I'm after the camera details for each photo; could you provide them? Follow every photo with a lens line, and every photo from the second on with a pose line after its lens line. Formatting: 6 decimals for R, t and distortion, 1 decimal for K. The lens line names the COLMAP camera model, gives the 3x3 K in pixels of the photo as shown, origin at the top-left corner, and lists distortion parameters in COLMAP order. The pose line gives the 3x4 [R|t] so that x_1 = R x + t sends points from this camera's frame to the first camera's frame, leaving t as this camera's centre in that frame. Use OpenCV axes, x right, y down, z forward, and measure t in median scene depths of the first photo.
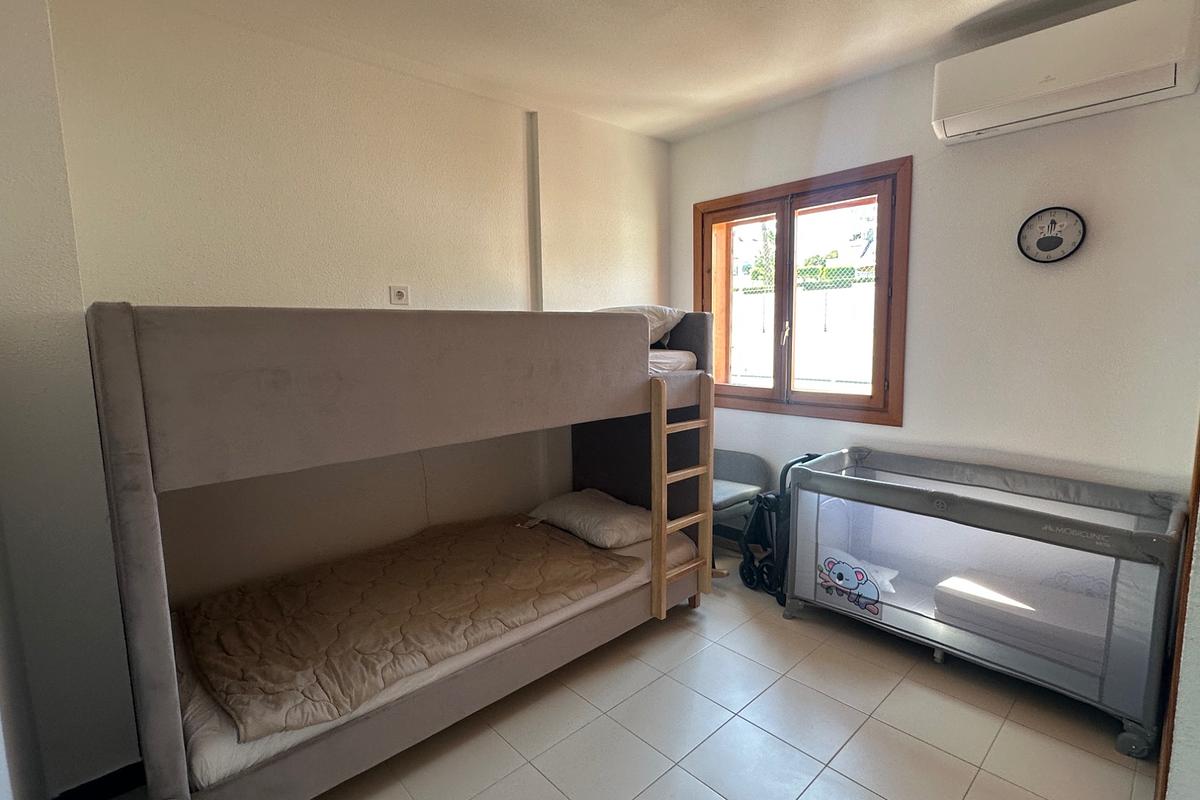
lens RADIAL K [[566.0, 0, 600.3], [0, 566.0, 398.1], [0, 0, 1]] dist [-0.000039, 0.000095]
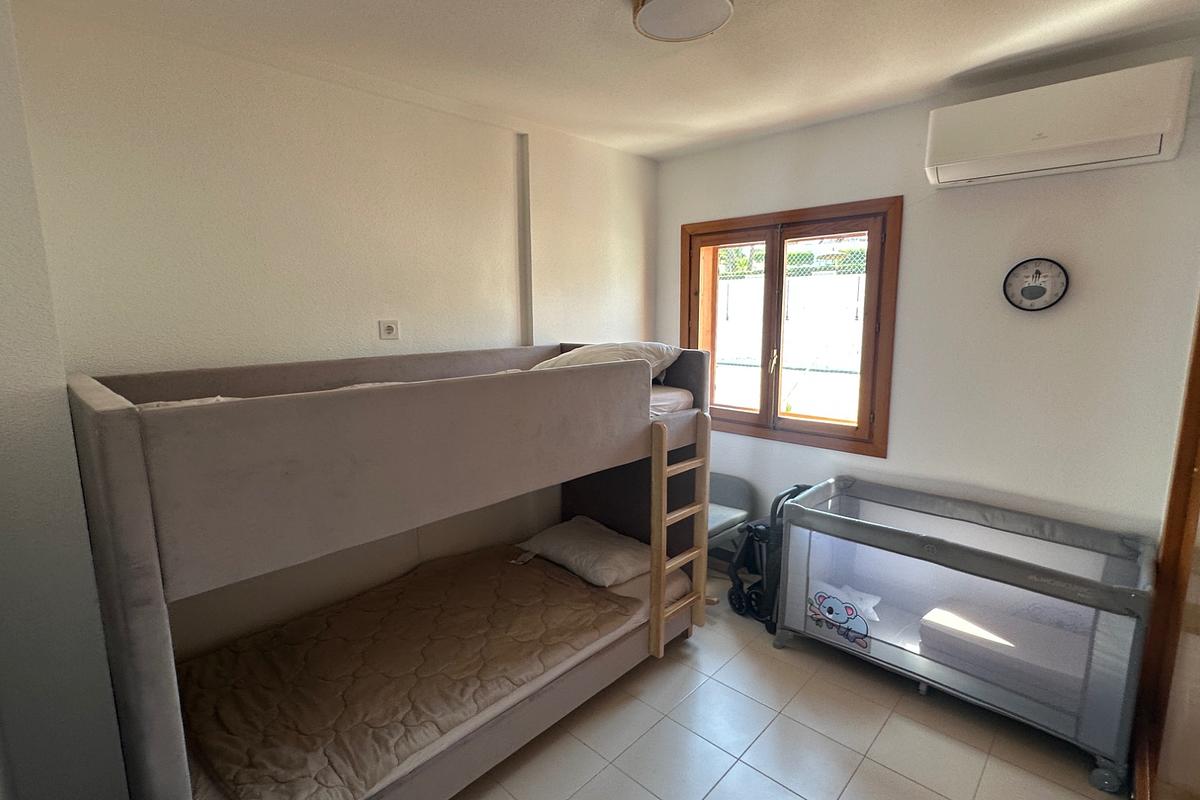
lens RADIAL K [[566.0, 0, 600.3], [0, 566.0, 398.1], [0, 0, 1]] dist [-0.000039, 0.000095]
pose [[0.997754, 0.000464, 0.066988, -0.065403], [-0.002713, 0.999435, 0.033489, -0.107025], [-0.066935, -0.033595, 0.997192, 0.011042]]
